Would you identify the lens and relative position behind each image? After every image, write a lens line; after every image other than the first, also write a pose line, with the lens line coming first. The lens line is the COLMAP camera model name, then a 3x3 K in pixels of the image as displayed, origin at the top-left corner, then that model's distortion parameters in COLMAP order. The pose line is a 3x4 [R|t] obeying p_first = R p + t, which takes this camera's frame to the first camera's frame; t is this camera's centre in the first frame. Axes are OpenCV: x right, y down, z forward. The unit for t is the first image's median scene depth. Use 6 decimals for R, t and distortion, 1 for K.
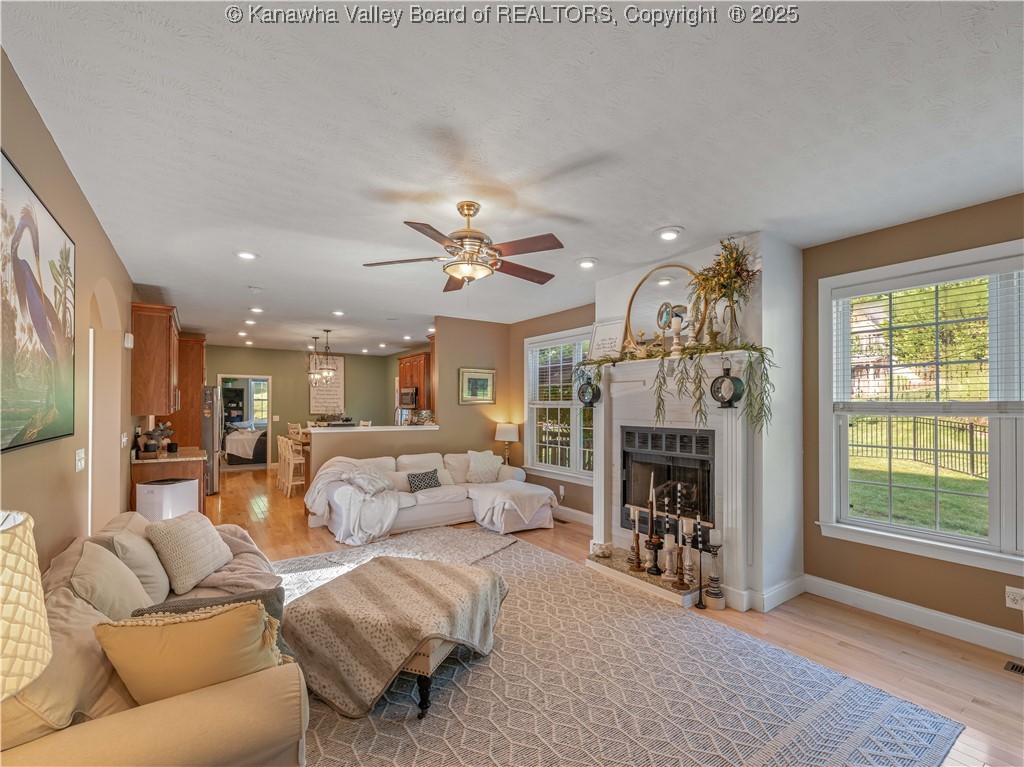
lens RADIAL K [[451.6, 0, 512.0], [0, 451.6, 383.5], [0, 0, 1]] dist [0.002724, 0.000211]
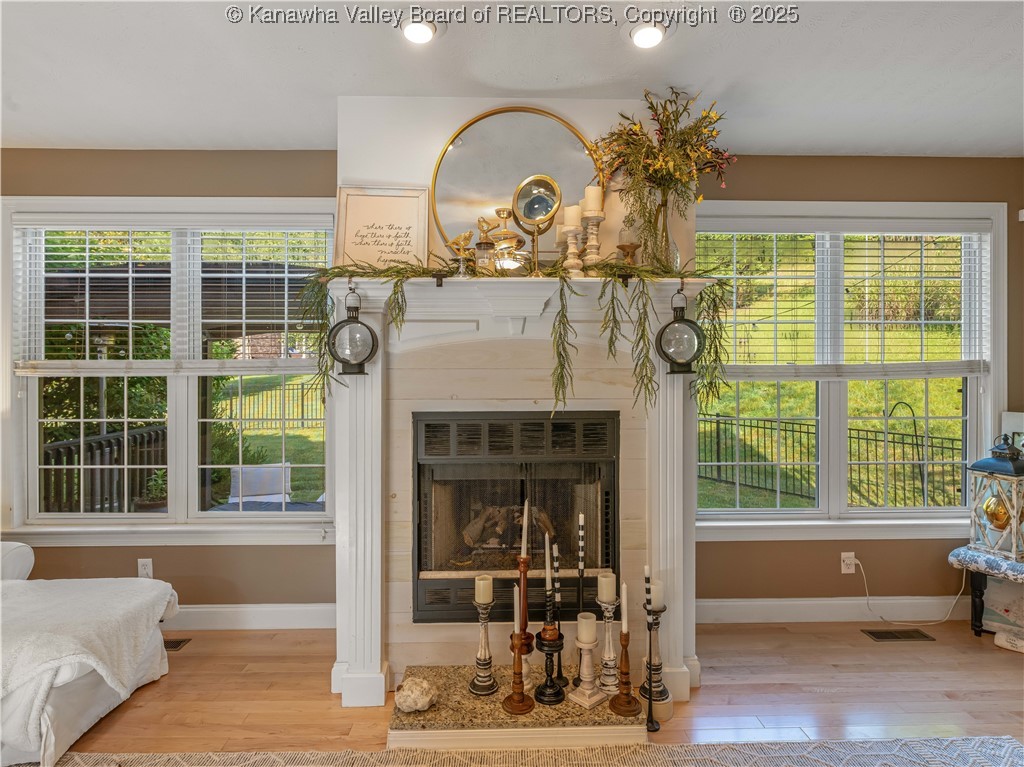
lens RADIAL K [[558.6, 0, 511.8], [0, 558.6, 364.6], [0, 0, 1]] dist [-0.002944, -0.001505]
pose [[0.547687, 0.007749, 0.836647, -0.201846], [-0.039348, 0.999089, 0.016504, 0.029213], [-0.835758, -0.041960, 0.547493, 0.597095]]
